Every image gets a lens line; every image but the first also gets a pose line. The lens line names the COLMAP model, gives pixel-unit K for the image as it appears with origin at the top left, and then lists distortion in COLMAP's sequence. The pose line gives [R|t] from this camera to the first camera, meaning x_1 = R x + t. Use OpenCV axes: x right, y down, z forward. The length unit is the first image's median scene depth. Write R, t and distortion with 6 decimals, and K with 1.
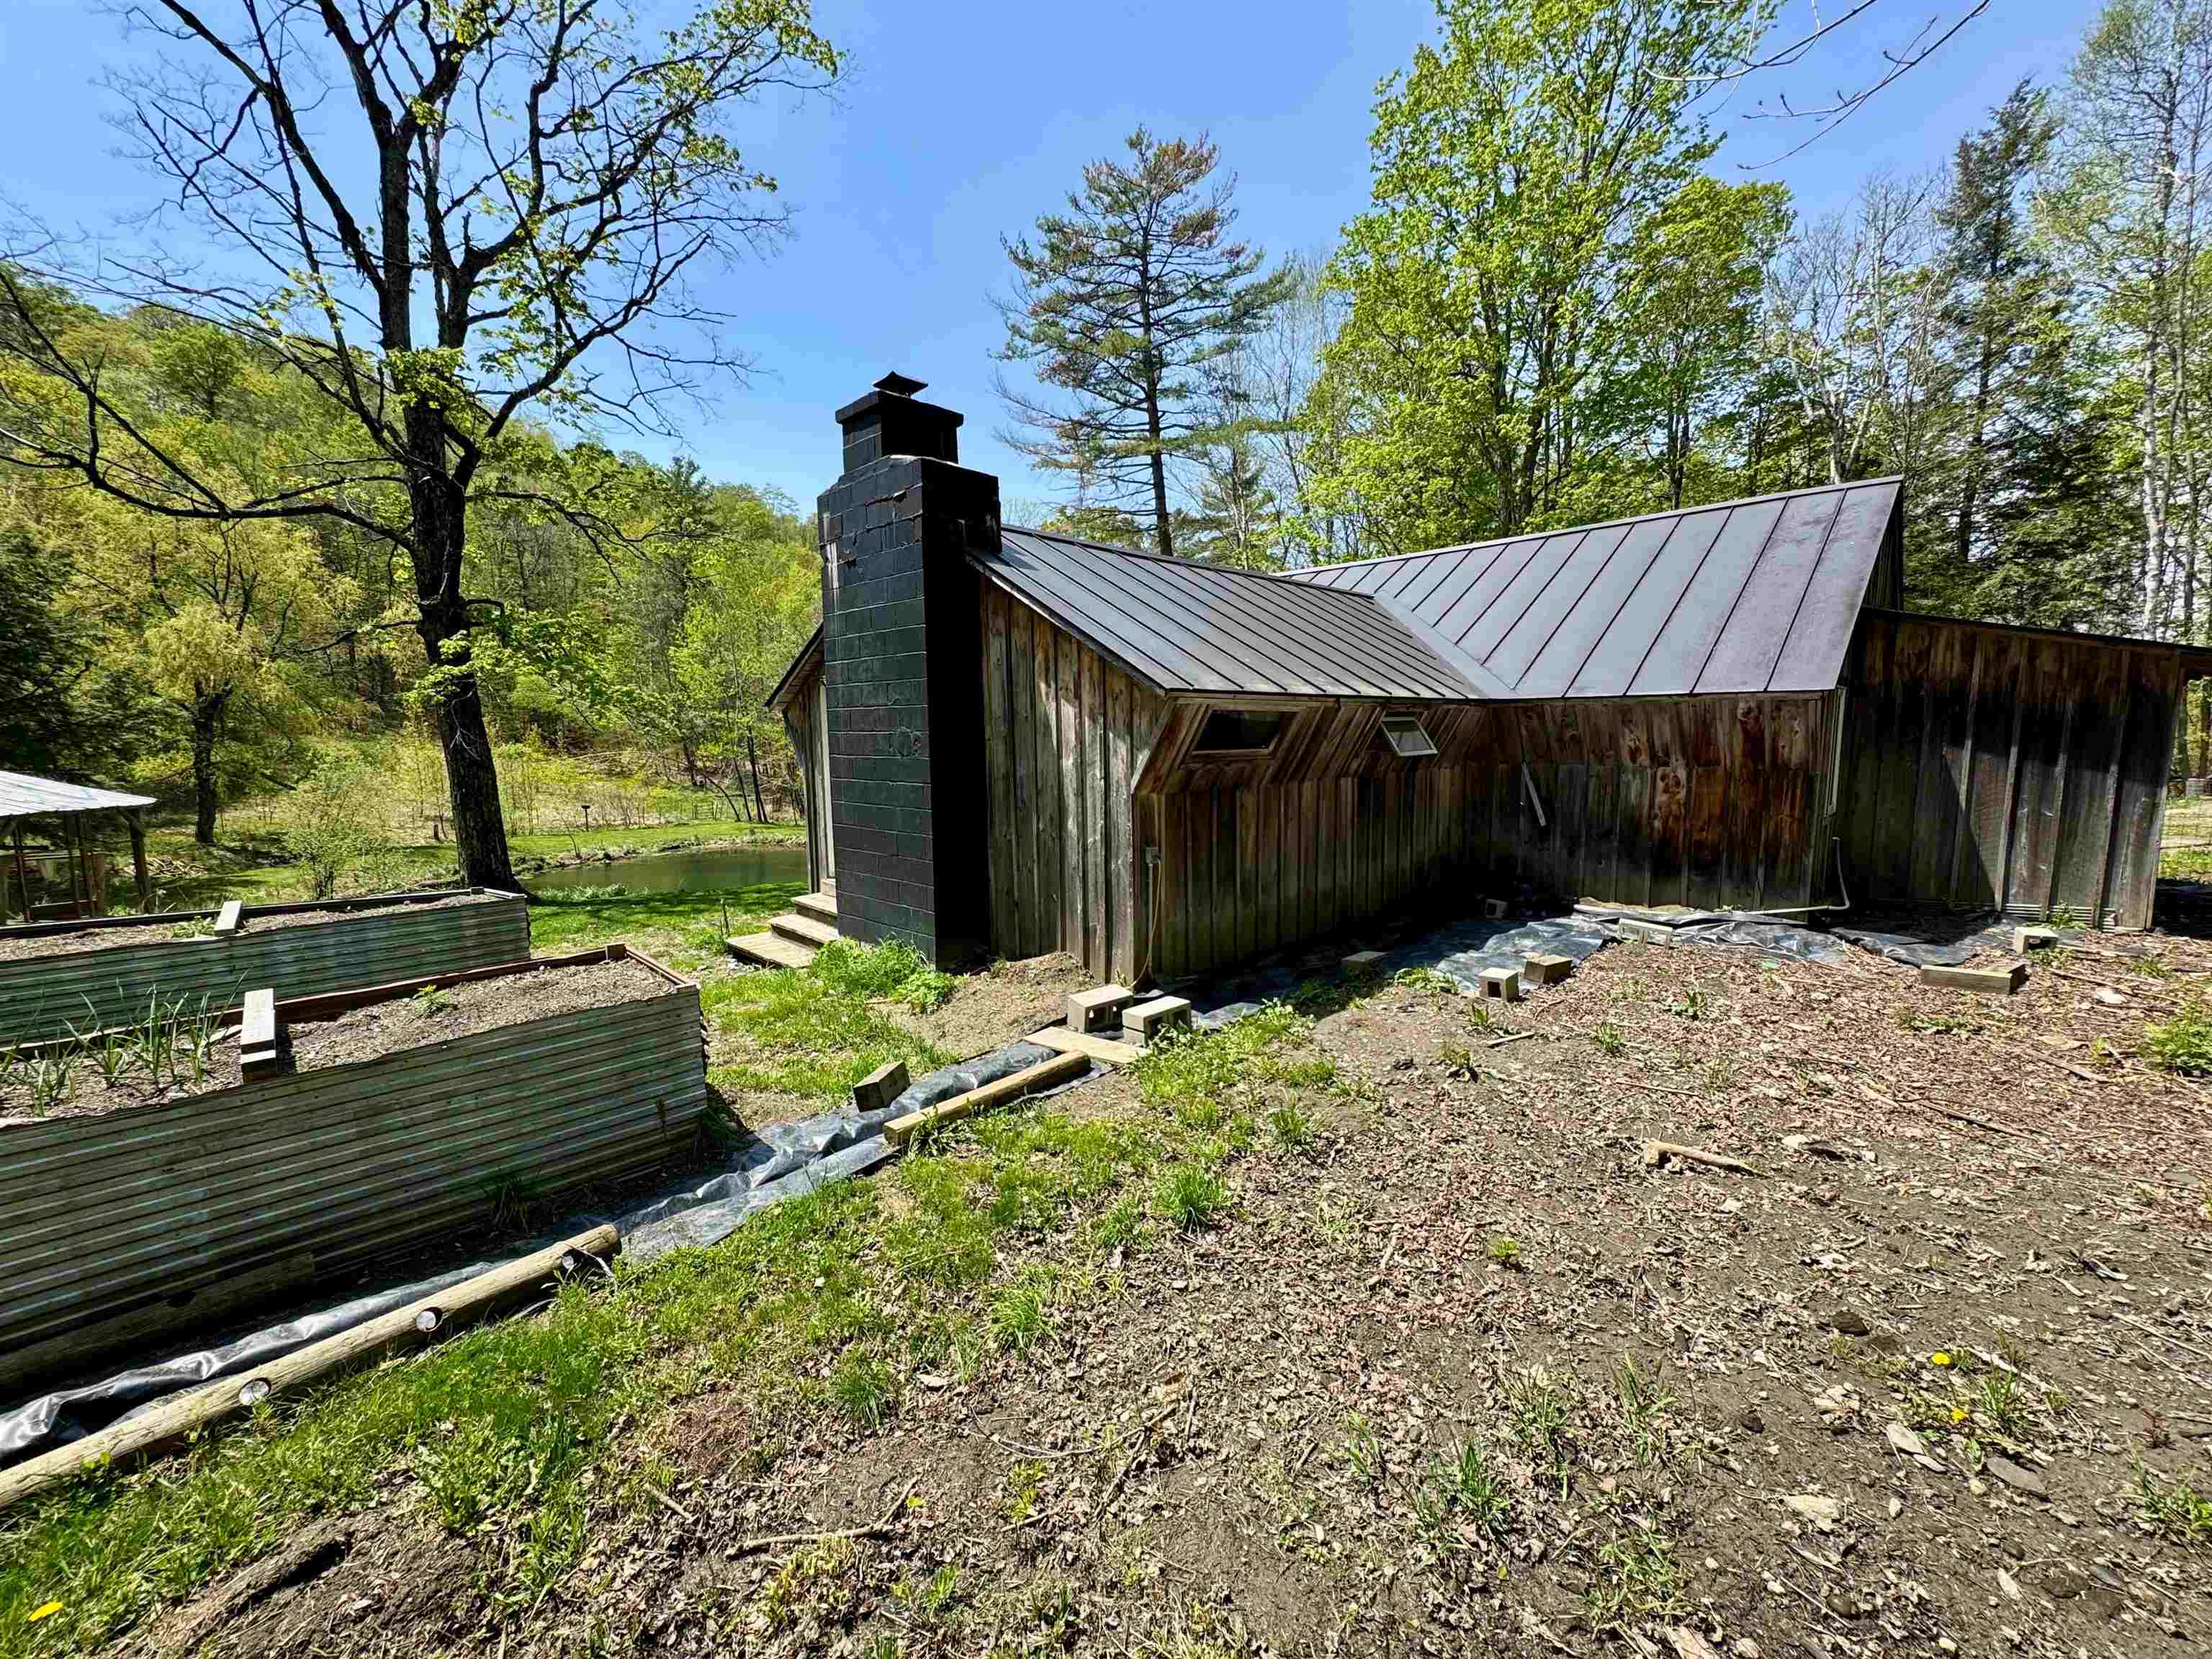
lens RADIAL K [[888.7, 0, 1103.7], [0, 888.7, 838.5], [0, 0, 1]] dist [-0.001310, -0.000558]
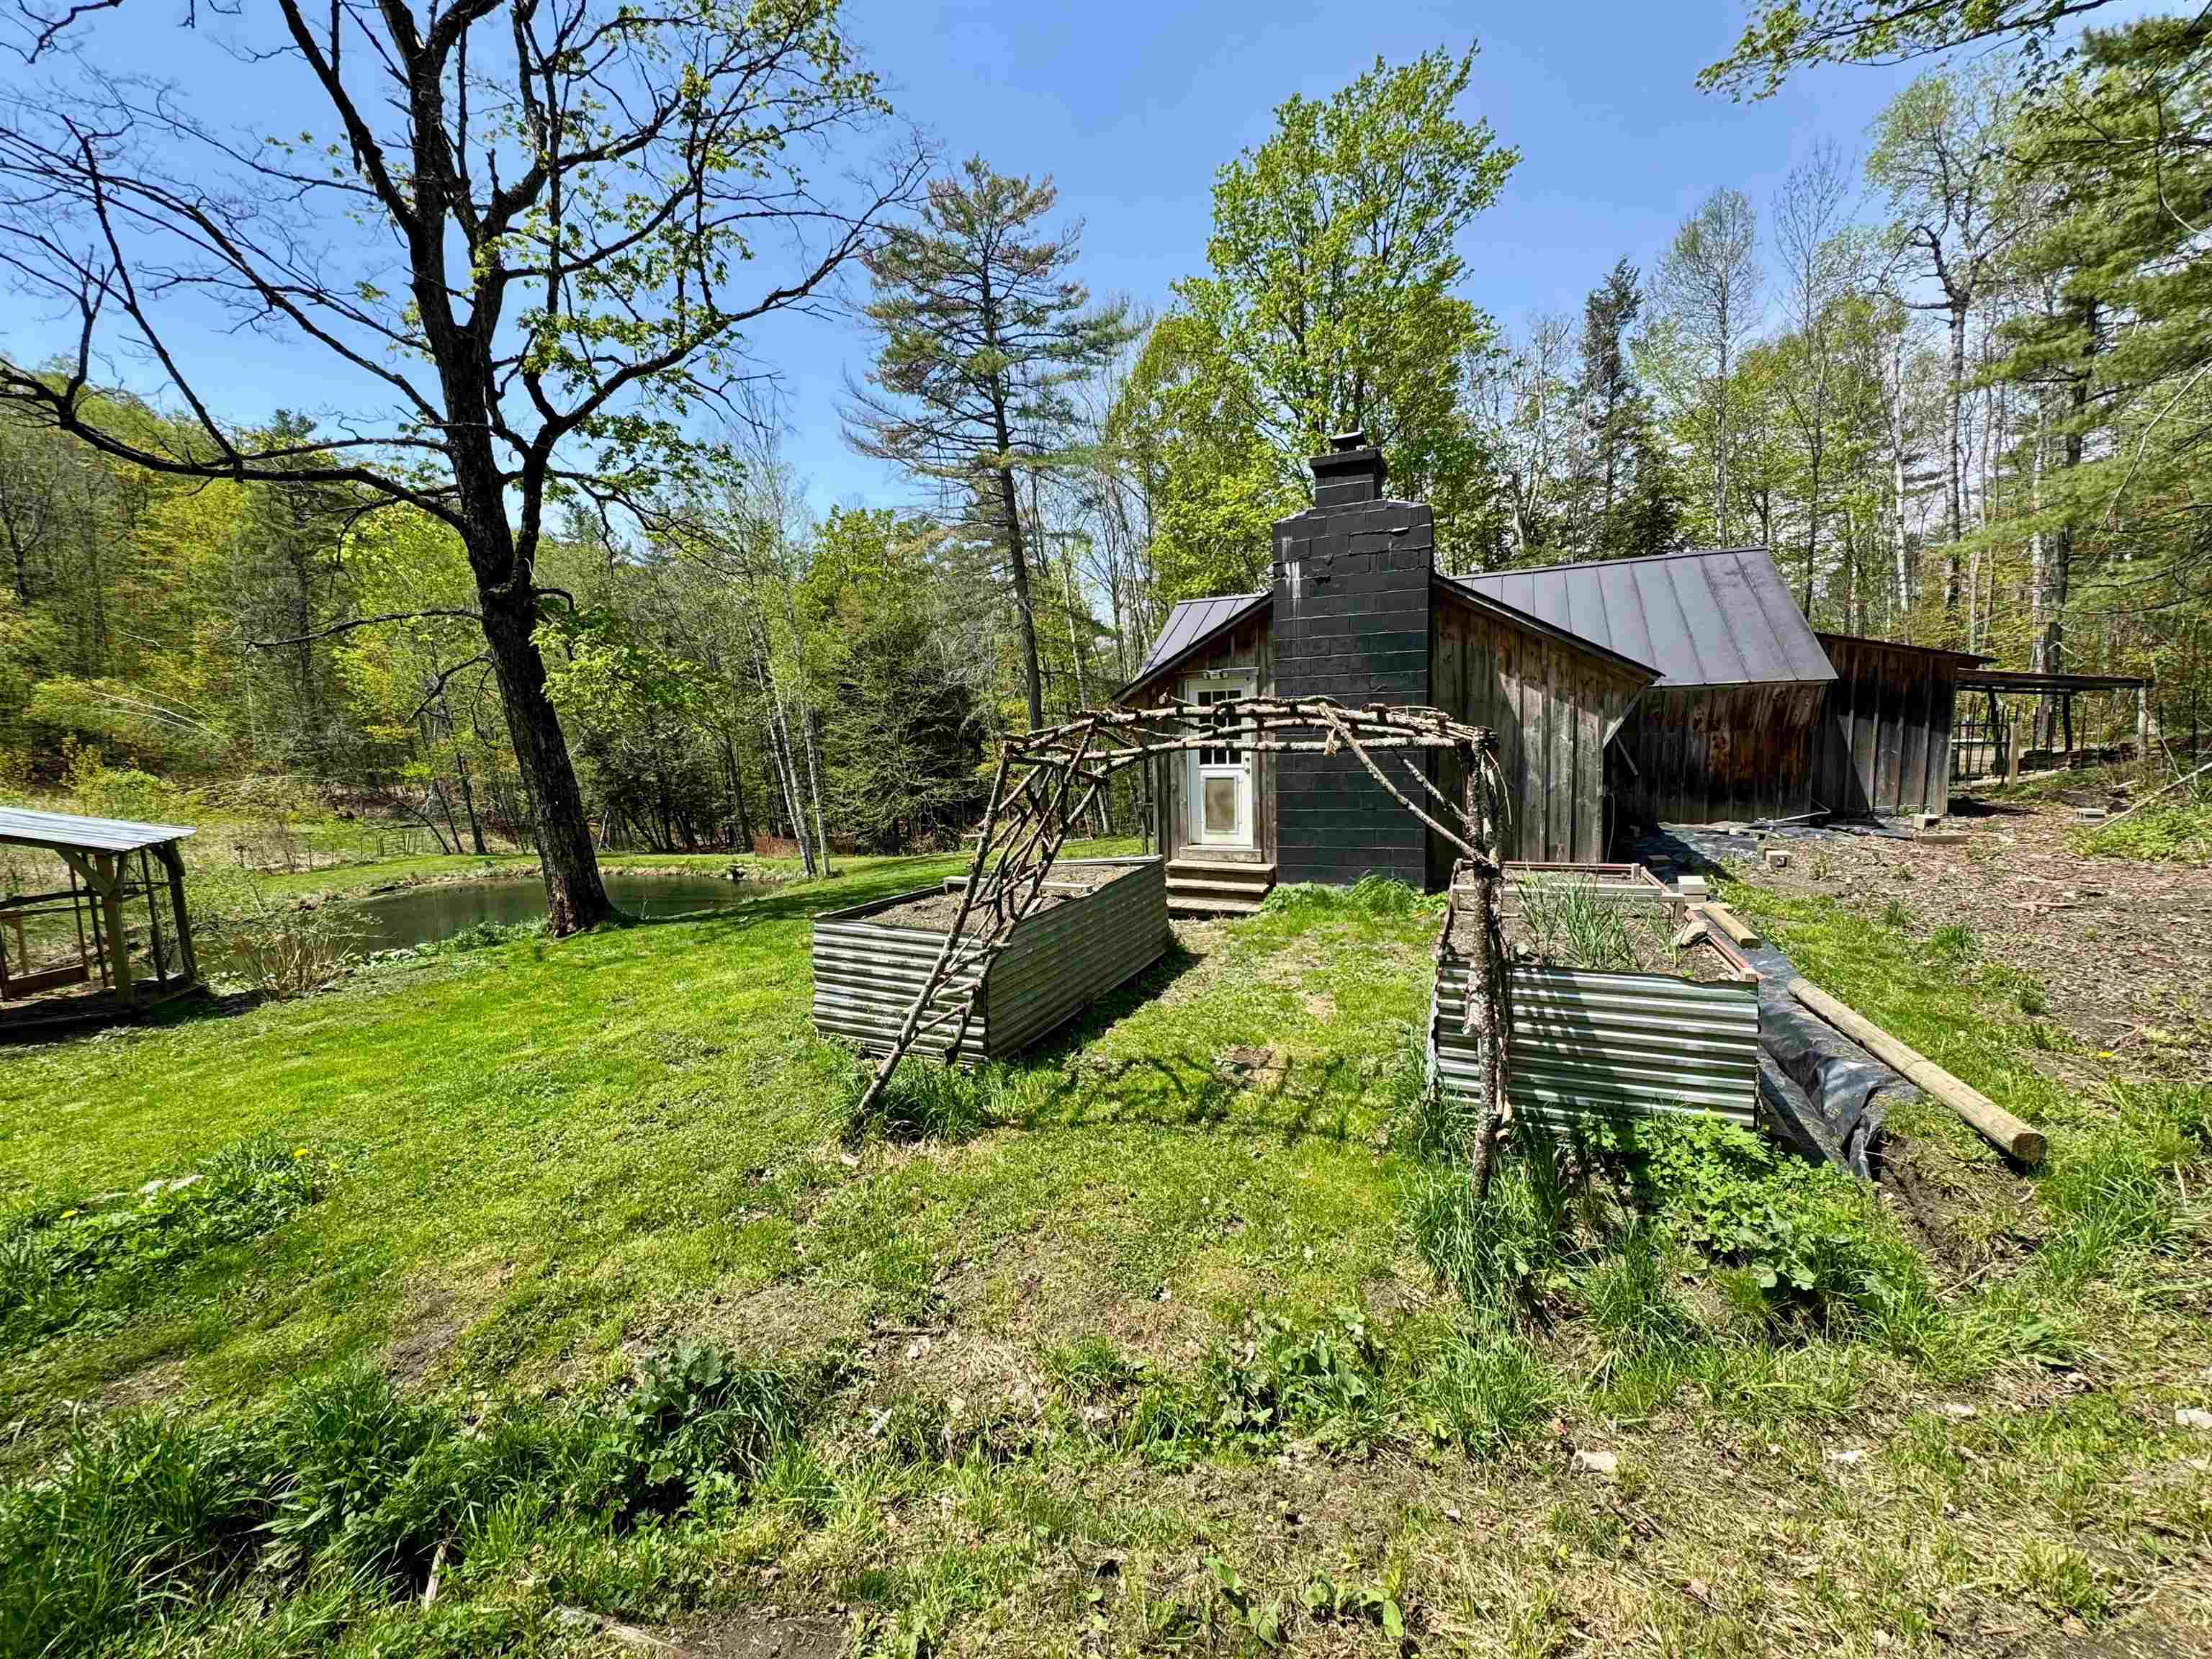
lens RADIAL K [[883.2, 0, 1114.1], [0, 883.2, 833.2], [0, 0, 1]] dist [-0.001607, 0.000240]
pose [[0.930922, -0.065598, 0.359277, -0.292269], [0.069408, 0.997586, 0.002300, 0.006252], [-0.358561, 0.022796, 0.933228, -0.012011]]
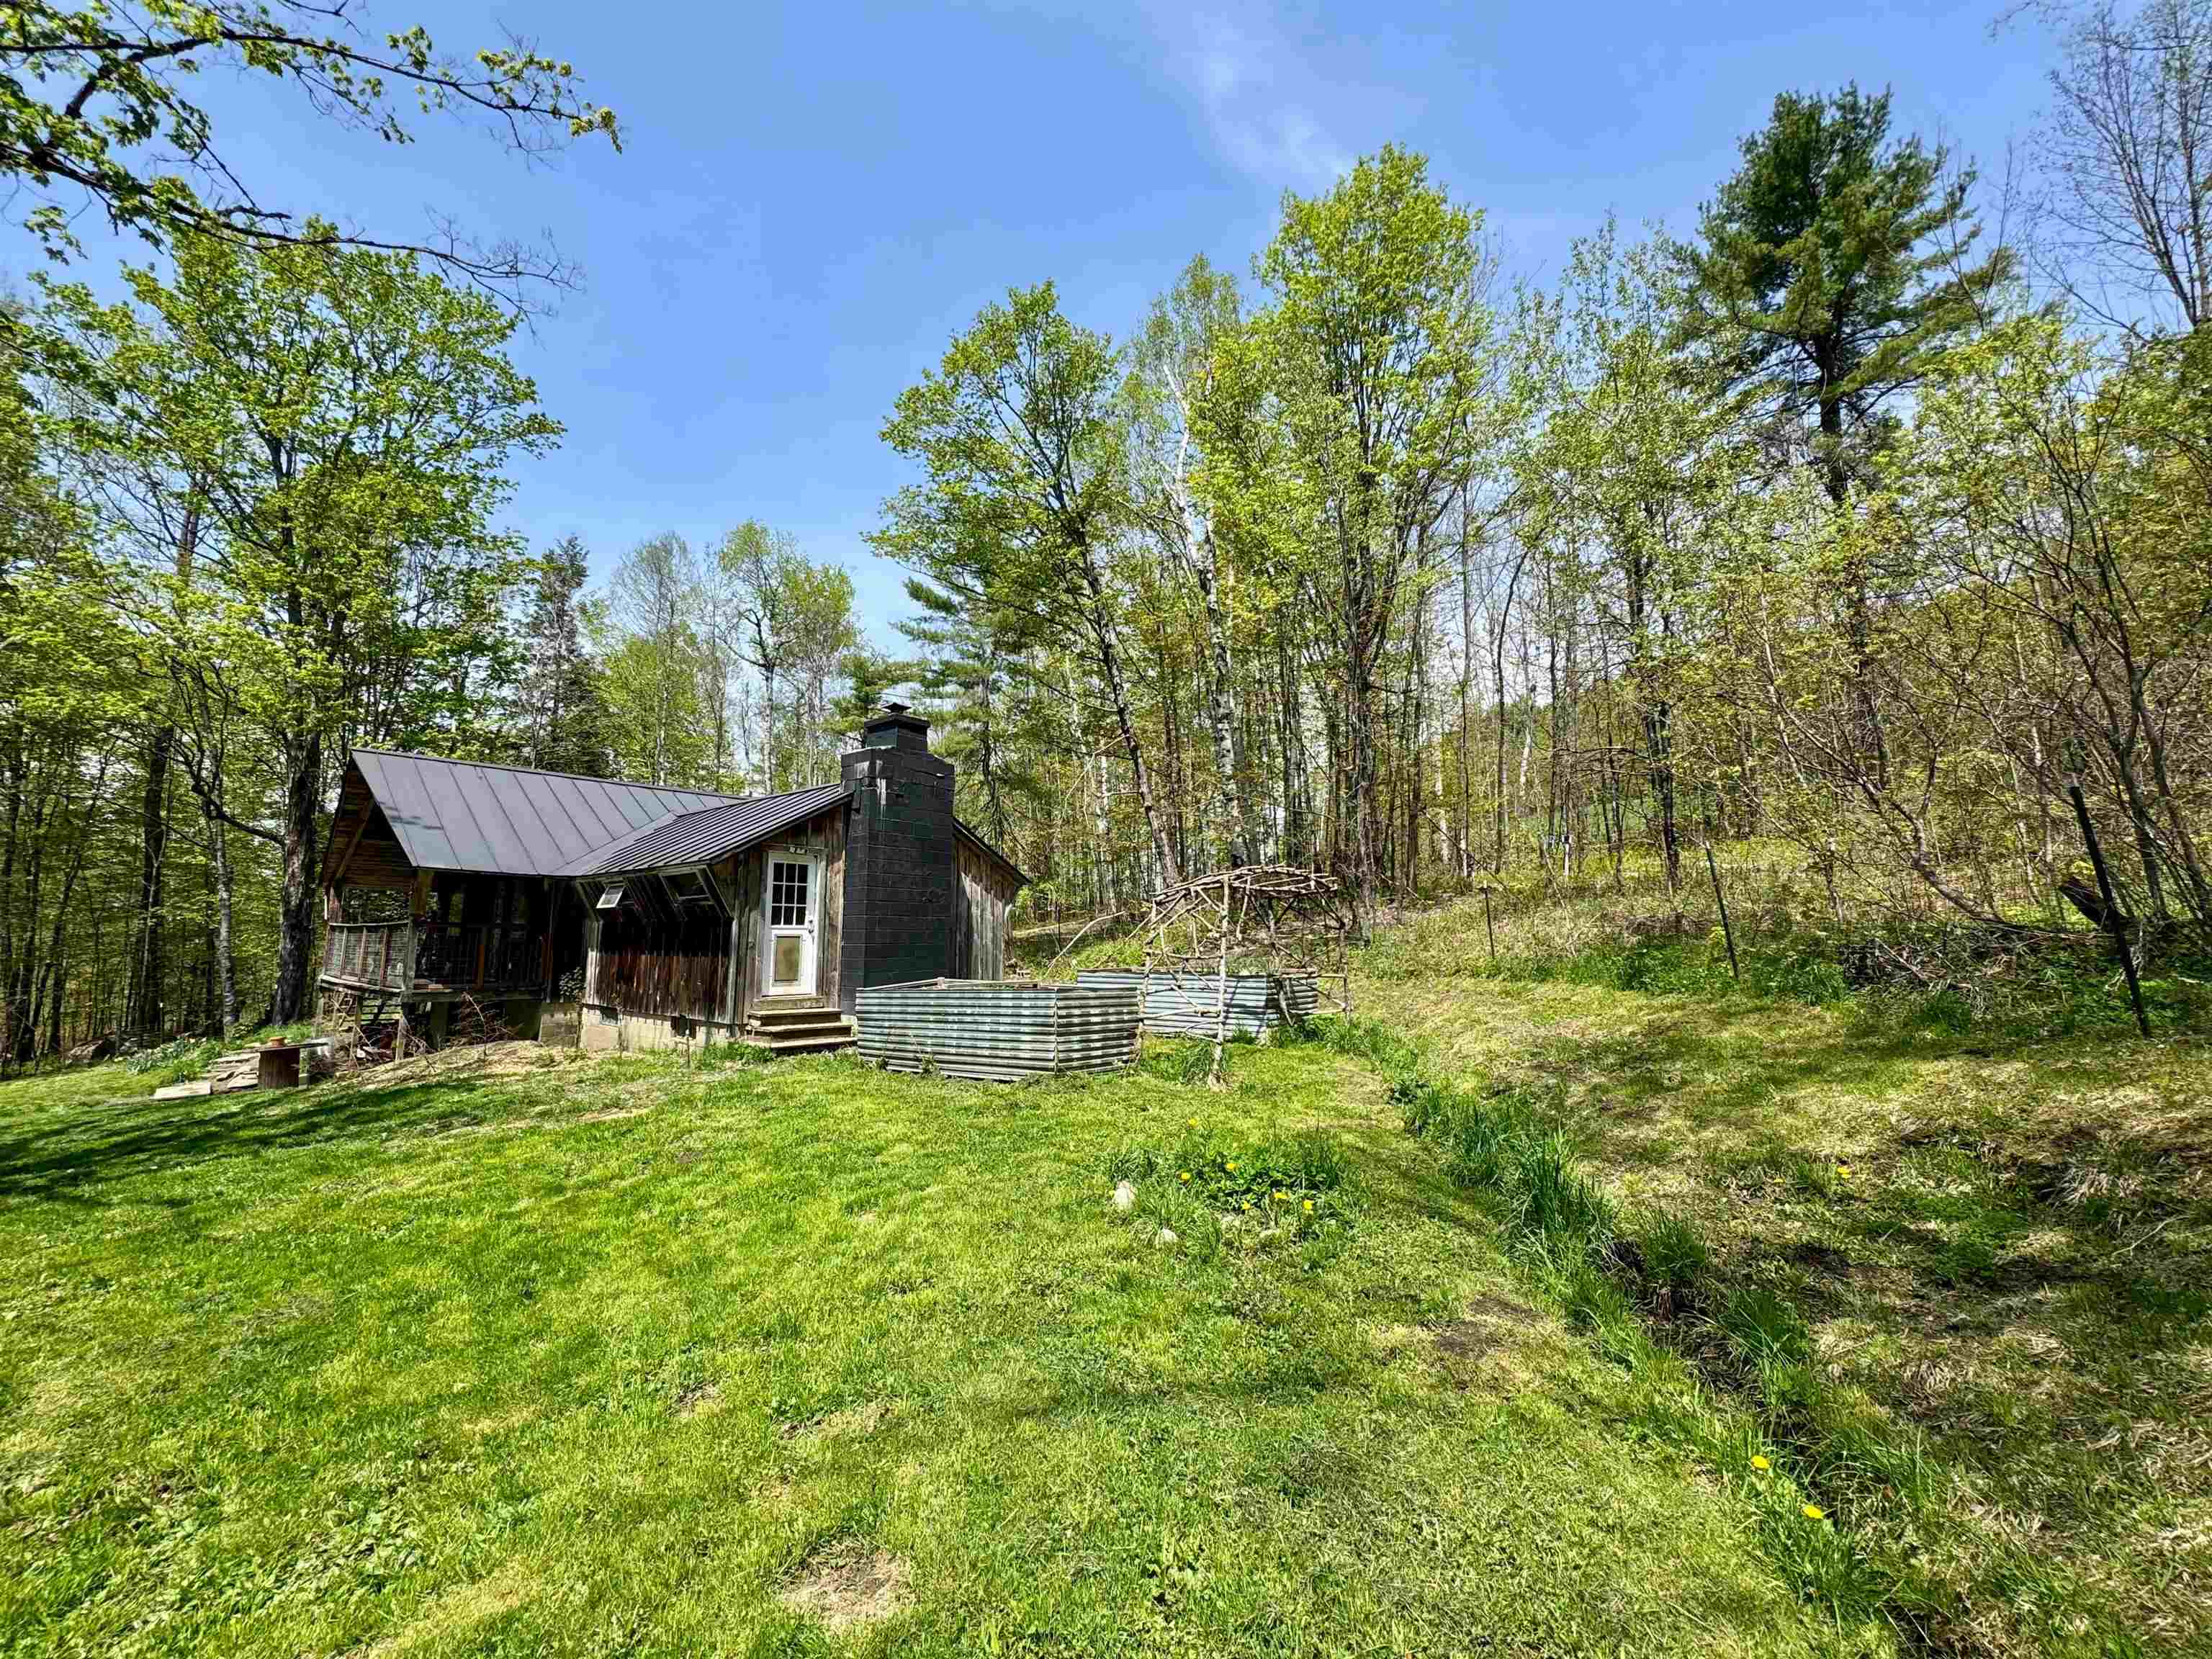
lens RADIAL K [[883.2, 0, 1114.1], [0, 883.2, 833.2], [0, 0, 1]] dist [-0.001607, 0.000240]
pose [[-0.073056, 0.130179, 0.988795, -0.588781], [0.119012, 0.985498, -0.120952, 0.009191], [-0.990202, 0.108842, -0.087489, 0.209719]]
